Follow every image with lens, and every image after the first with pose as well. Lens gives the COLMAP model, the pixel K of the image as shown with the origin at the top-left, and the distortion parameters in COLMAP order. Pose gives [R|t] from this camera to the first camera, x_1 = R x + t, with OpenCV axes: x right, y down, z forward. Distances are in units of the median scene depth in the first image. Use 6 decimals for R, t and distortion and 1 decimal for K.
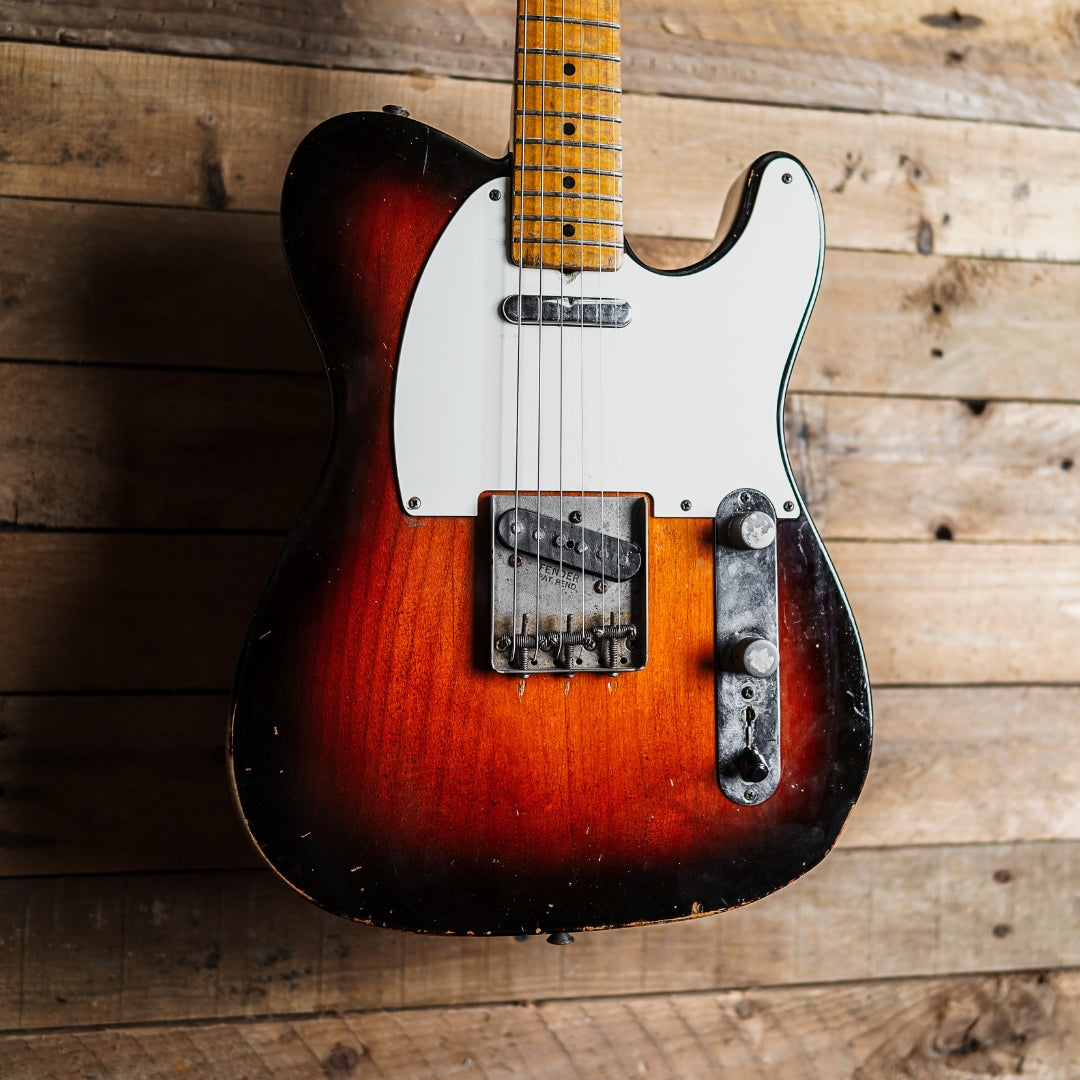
lens RADIAL K [[1304.2, 0, 626.6], [0, 1304.2, 483.3], [0, 0, 1]] dist [-0.031415, 0.045456]
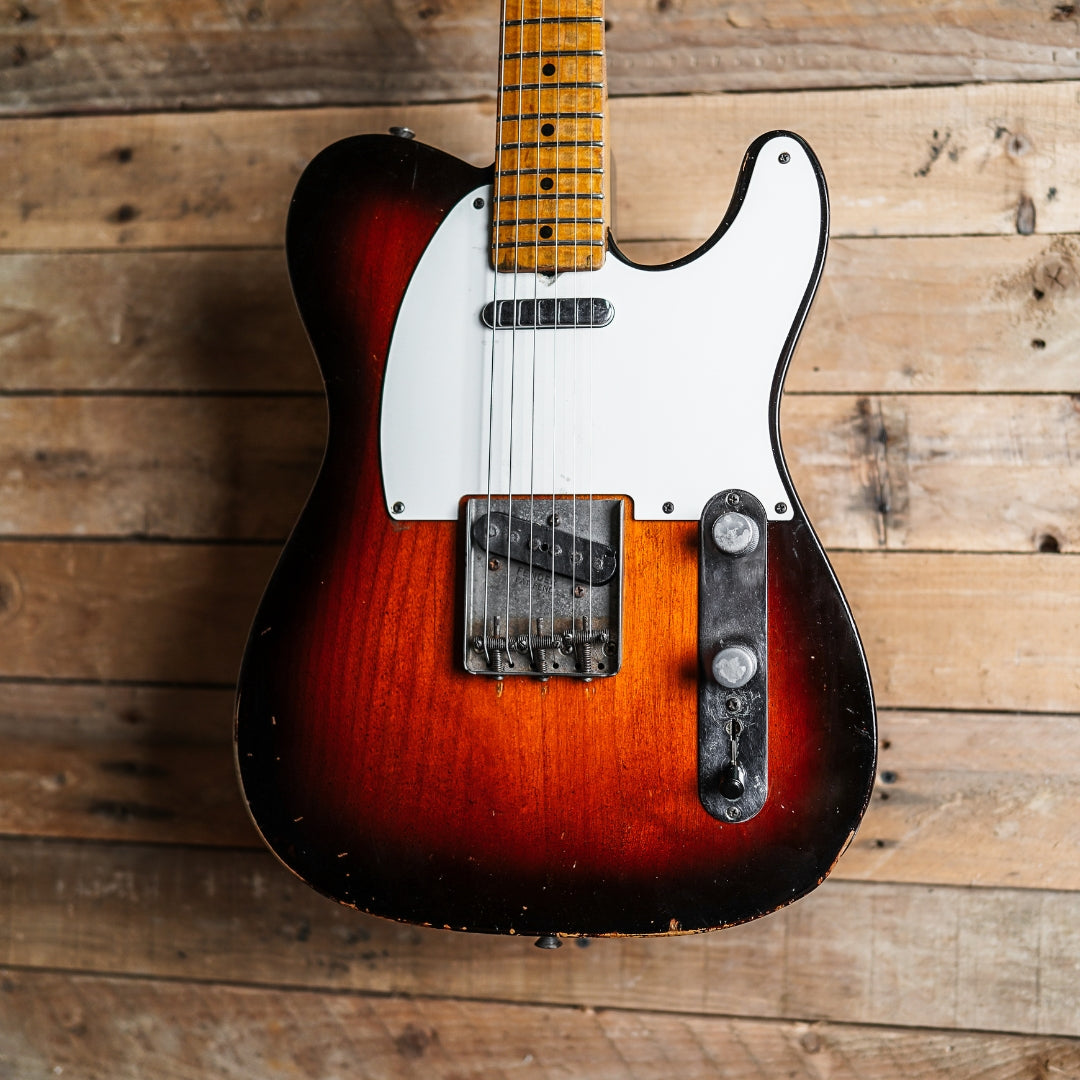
lens RADIAL K [[1245.3, 0, 612.5], [0, 1245.3, 542.2], [0, 0, 1]] dist [-0.029757, 0.043494]
pose [[0.942551, -0.004672, -0.334030, 0.270624], [0.008579, 0.999911, 0.010225, 0.028070], [0.333953, -0.012503, 0.942507, 0.102713]]
